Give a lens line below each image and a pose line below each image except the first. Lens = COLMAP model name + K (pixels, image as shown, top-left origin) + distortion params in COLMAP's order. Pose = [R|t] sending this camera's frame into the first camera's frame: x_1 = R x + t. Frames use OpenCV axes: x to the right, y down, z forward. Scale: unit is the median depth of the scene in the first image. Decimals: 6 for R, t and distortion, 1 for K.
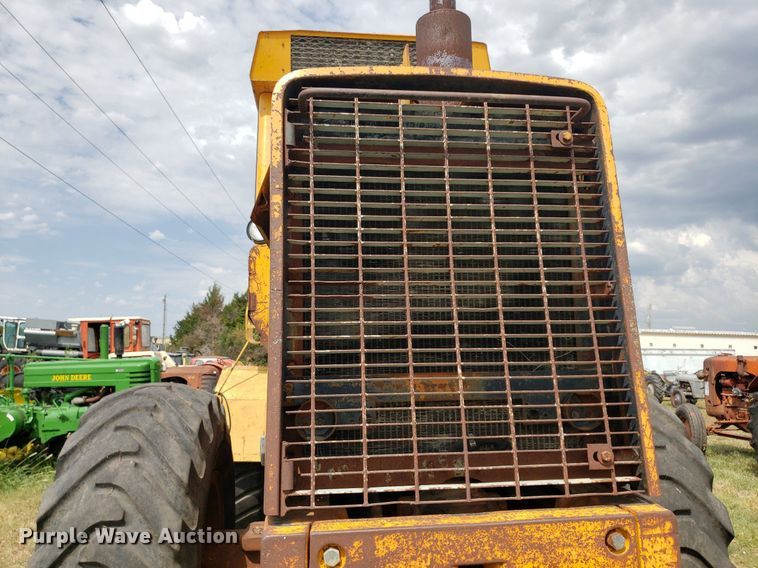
lens RADIAL K [[598.0, 0, 384.6], [0, 598.0, 291.9], [0, 0, 1]] dist [0.007182, -0.000343]
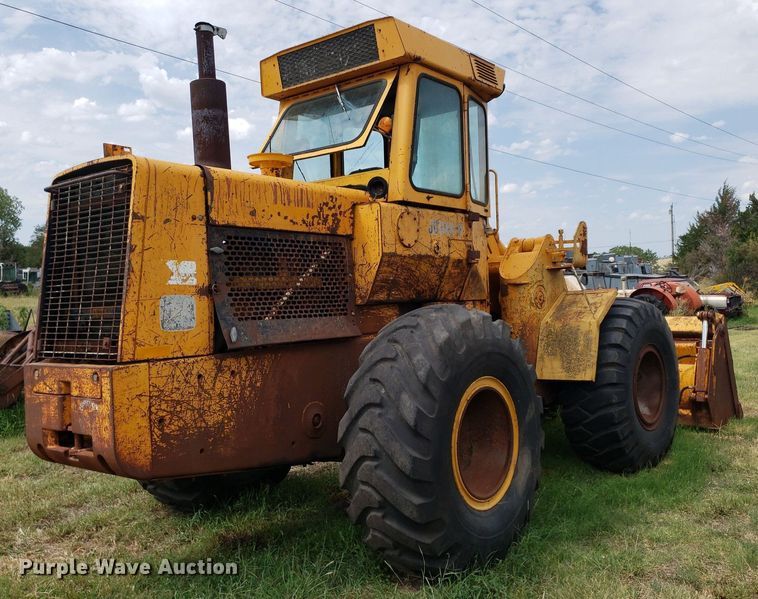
lens RADIAL K [[704.3, 0, 379.0], [0, 704.3, 299.5], [0, 0, 1]] dist [0.008087, 0.001708]
pose [[0.708913, -0.011077, -0.705209, 1.707833], [0.107856, 0.989819, 0.092875, -0.010733], [0.697000, -0.141901, 0.702890, -0.061486]]
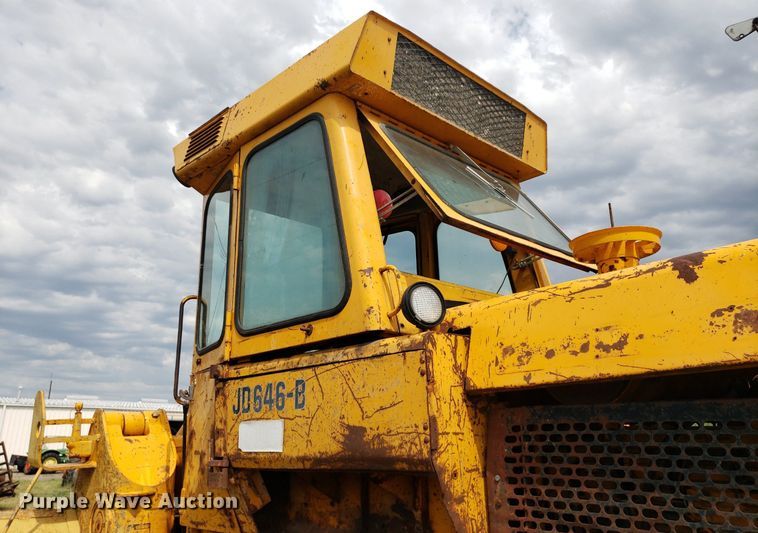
lens RADIAL K [[596.6, 0, 393.8], [0, 596.6, 237.9], [0, 0, 1]] dist [0.066015, -0.154944]
pose [[0.772659, 0.181179, 0.608419, -0.832230], [-0.051480, 0.973134, -0.224409, -0.044104], [-0.632731, 0.142070, 0.761228, 0.746577]]
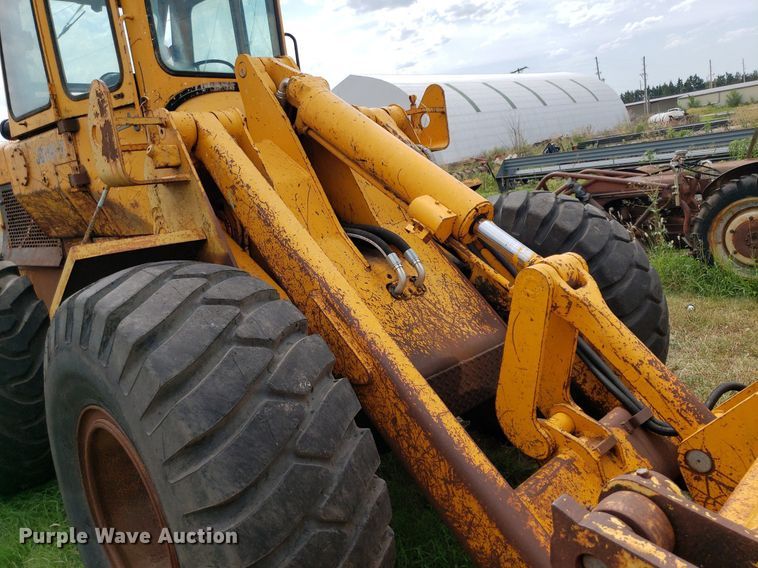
lens RADIAL K [[591.1, 0, 397.7], [0, 591.1, 281.2], [0, 0, 1]] dist [0.001621, 0.003903]
pose [[-0.723393, 0.226724, -0.652149, 0.672366], [0.211737, 0.971883, 0.103013, 0.364155], [0.657168, -0.063565, -0.751059, 3.529343]]
